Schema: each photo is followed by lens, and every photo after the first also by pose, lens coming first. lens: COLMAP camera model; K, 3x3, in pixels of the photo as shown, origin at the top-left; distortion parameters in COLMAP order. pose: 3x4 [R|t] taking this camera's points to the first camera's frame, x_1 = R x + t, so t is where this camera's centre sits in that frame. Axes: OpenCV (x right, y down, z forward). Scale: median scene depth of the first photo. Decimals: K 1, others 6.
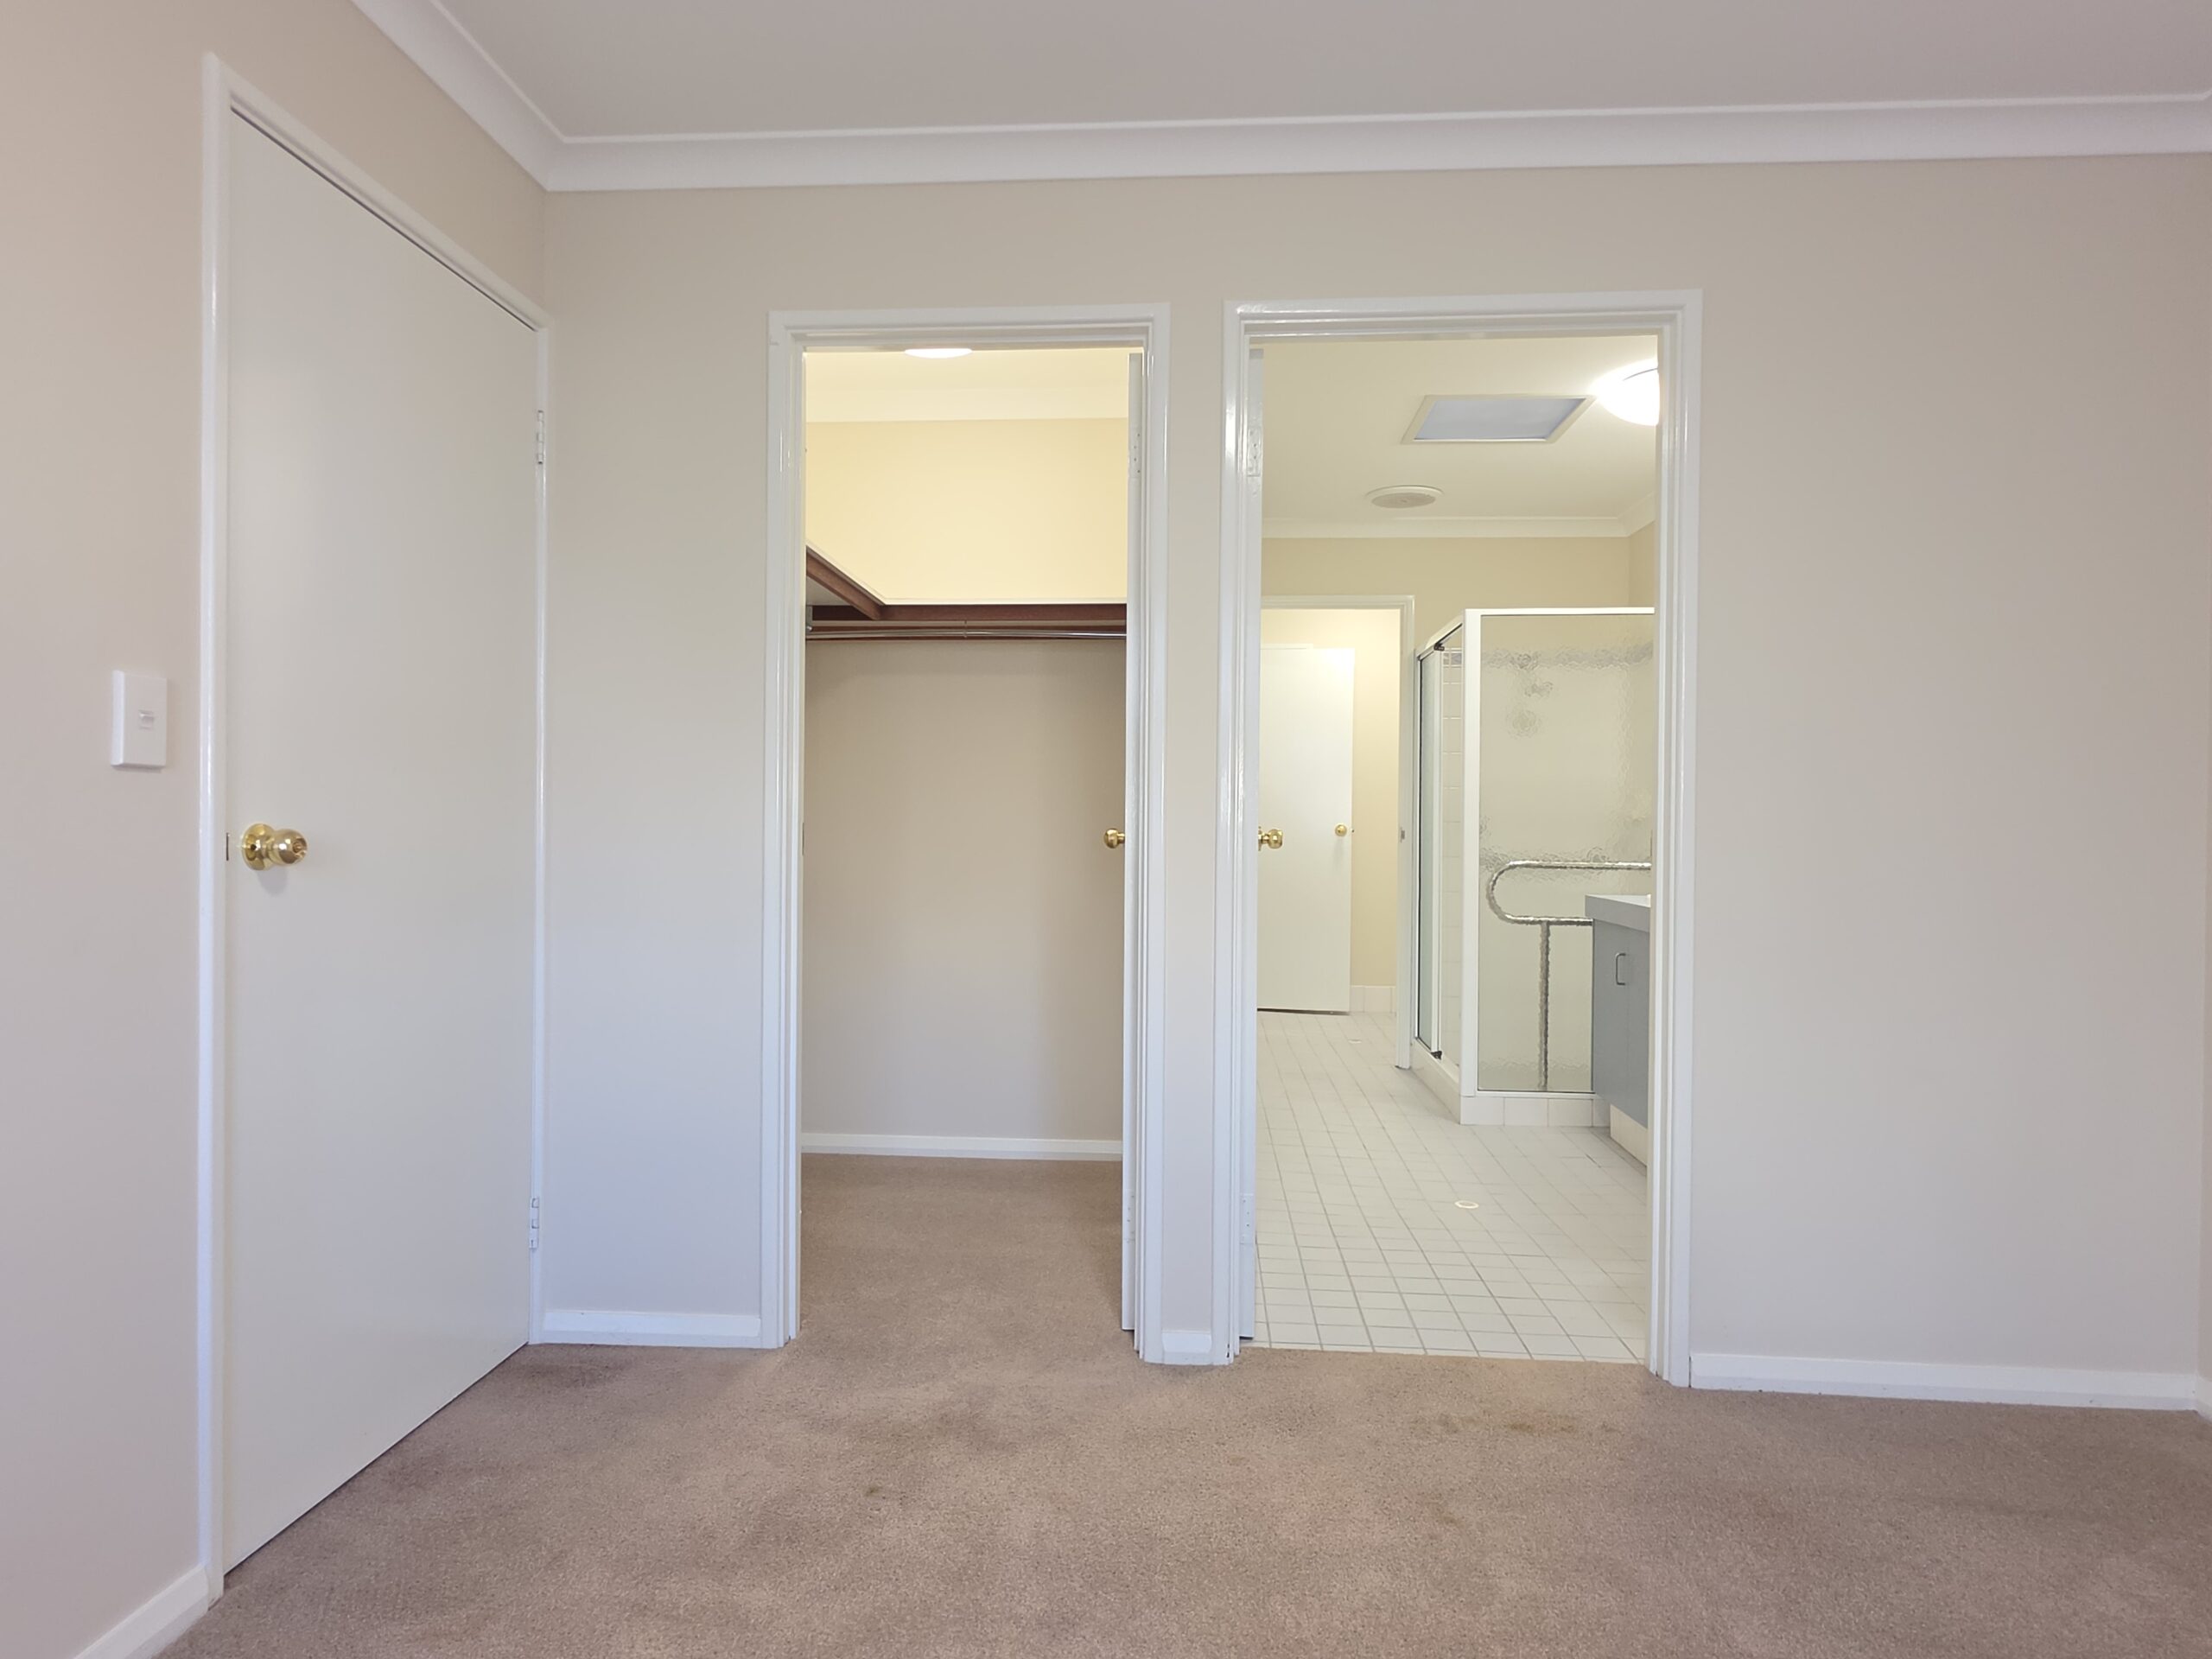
lens RADIAL K [[1262.9, 0, 1088.8], [0, 1262.9, 819.5], [0, 0, 1]] dist [0.041950, 0.000039]
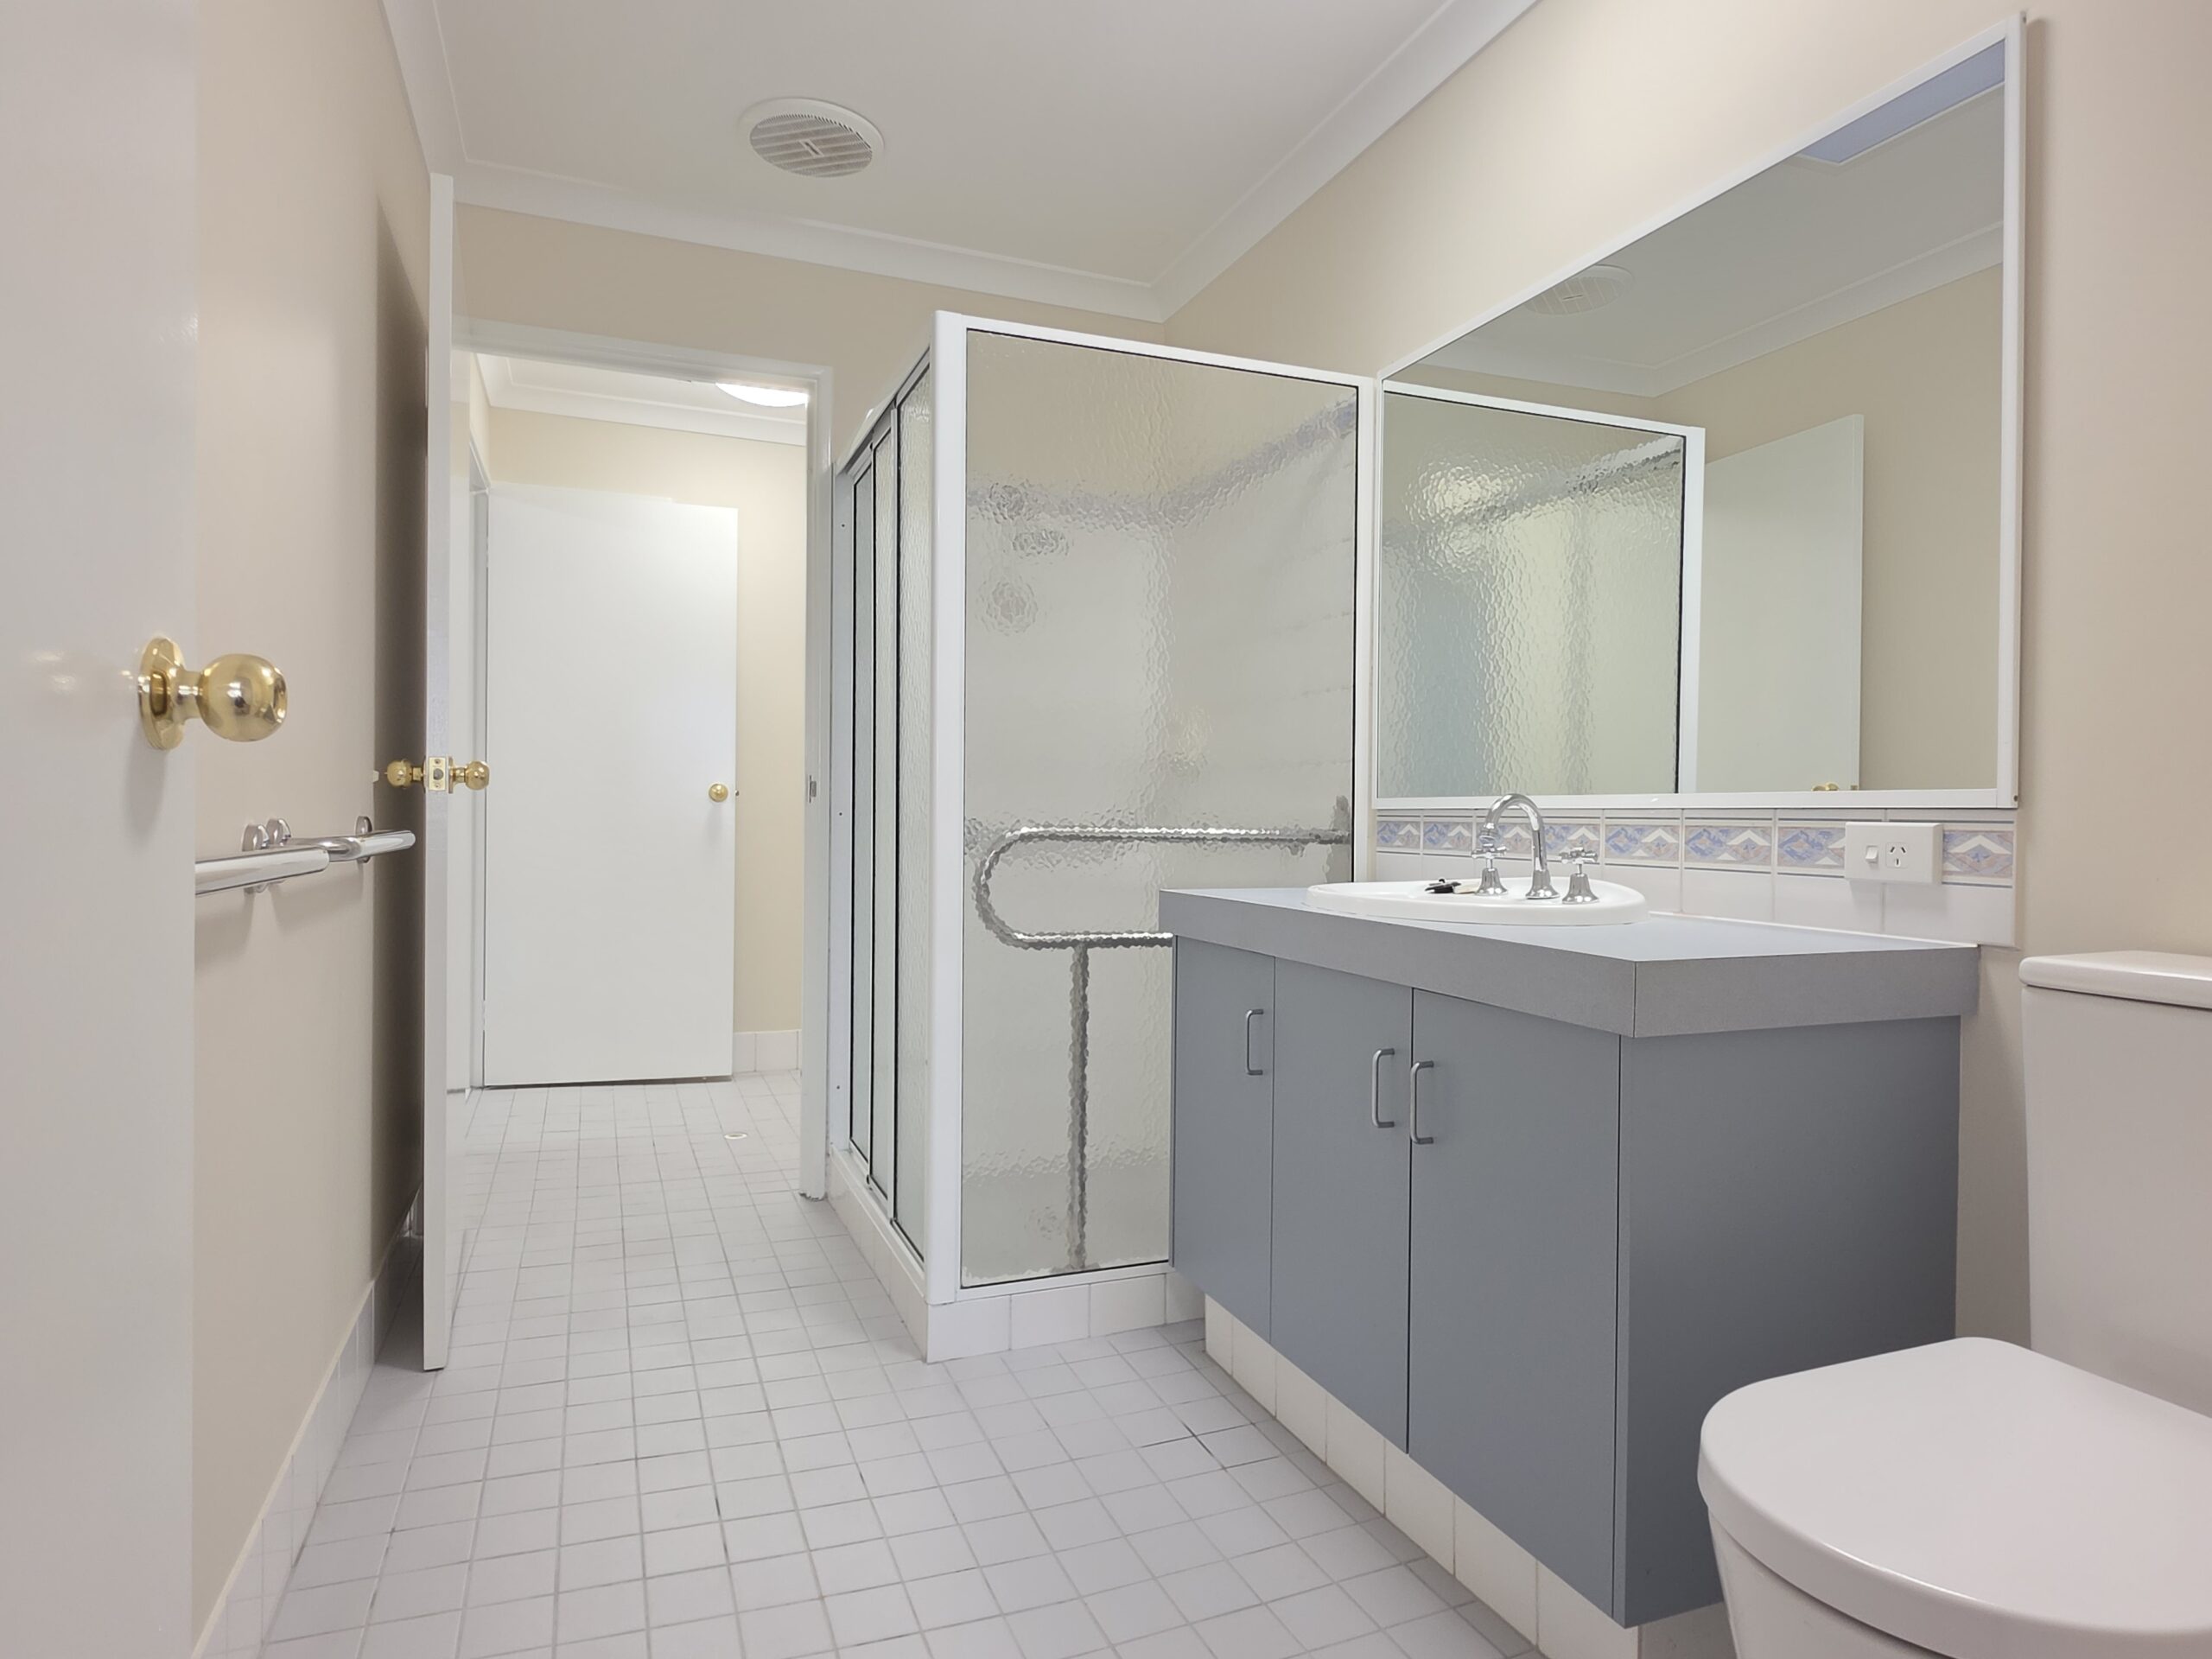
lens RADIAL K [[1262.9, 0, 1088.8], [0, 1262.9, 819.5], [0, 0, 1]] dist [0.041950, 0.000039]
pose [[0.897552, -0.005561, 0.440874, 0.131645], [0.001446, 0.999952, 0.009670, 0.024879], [-0.440906, -0.008042, 0.897517, 0.528207]]
